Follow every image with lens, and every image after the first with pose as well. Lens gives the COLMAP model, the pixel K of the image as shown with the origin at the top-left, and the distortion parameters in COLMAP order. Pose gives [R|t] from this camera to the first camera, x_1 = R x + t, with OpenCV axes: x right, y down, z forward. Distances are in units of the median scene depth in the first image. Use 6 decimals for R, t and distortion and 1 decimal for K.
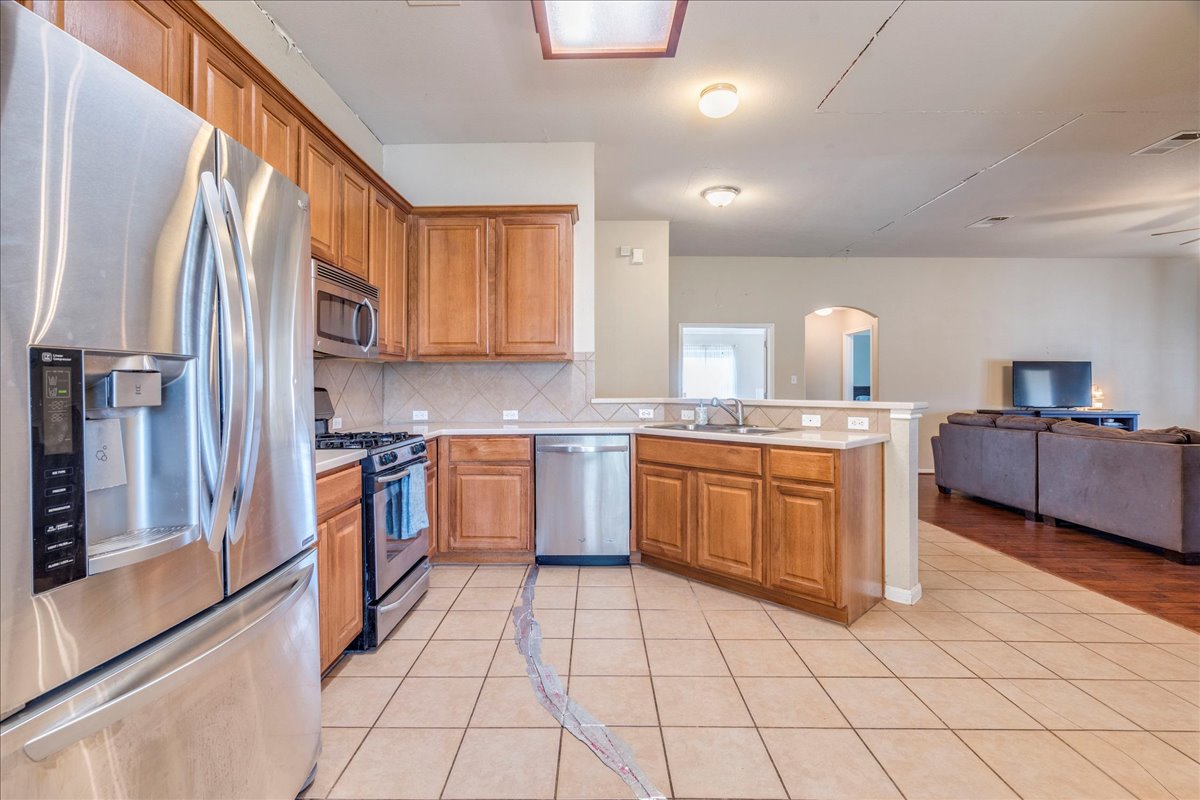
lens RADIAL K [[562.3, 0, 572.2], [0, 562.3, 383.8], [0, 0, 1]] dist [-0.004497, 0.001229]
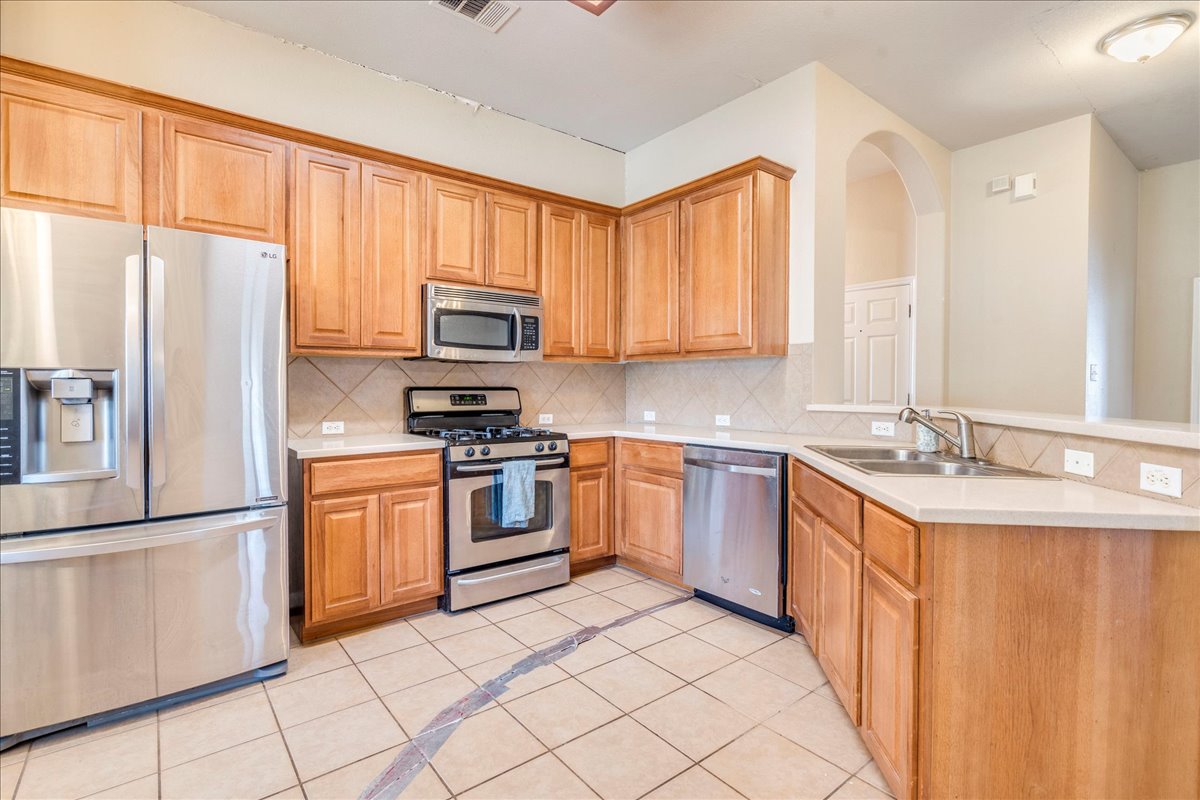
lens RADIAL K [[562.3, 0, 596.7], [0, 562.3, 390.6], [0, 0, 1]] dist [-0.004497, 0.001229]
pose [[0.632168, 0.012080, -0.774738, 0.473718], [-0.000986, 0.999890, 0.014786, -0.003251], [0.774831, -0.008584, 0.632110, 0.325463]]
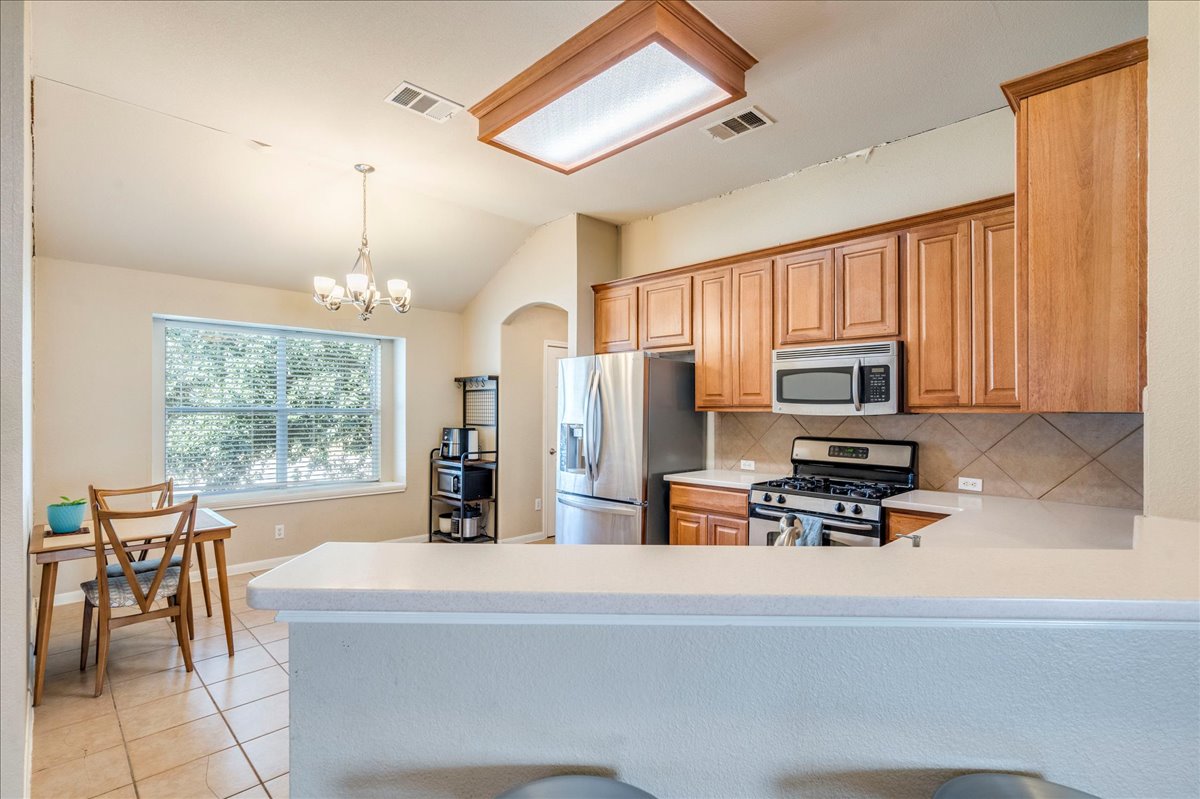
lens RADIAL K [[562.3, 0, 595.9], [0, 562.3, 406.6], [0, 0, 1]] dist [-0.004497, 0.001229]
pose [[-0.697695, -0.002308, -0.716391, 0.581301], [-0.000431, 0.999996, -0.002802, -0.046238], [0.716395, -0.001646, -0.697693, 1.091730]]
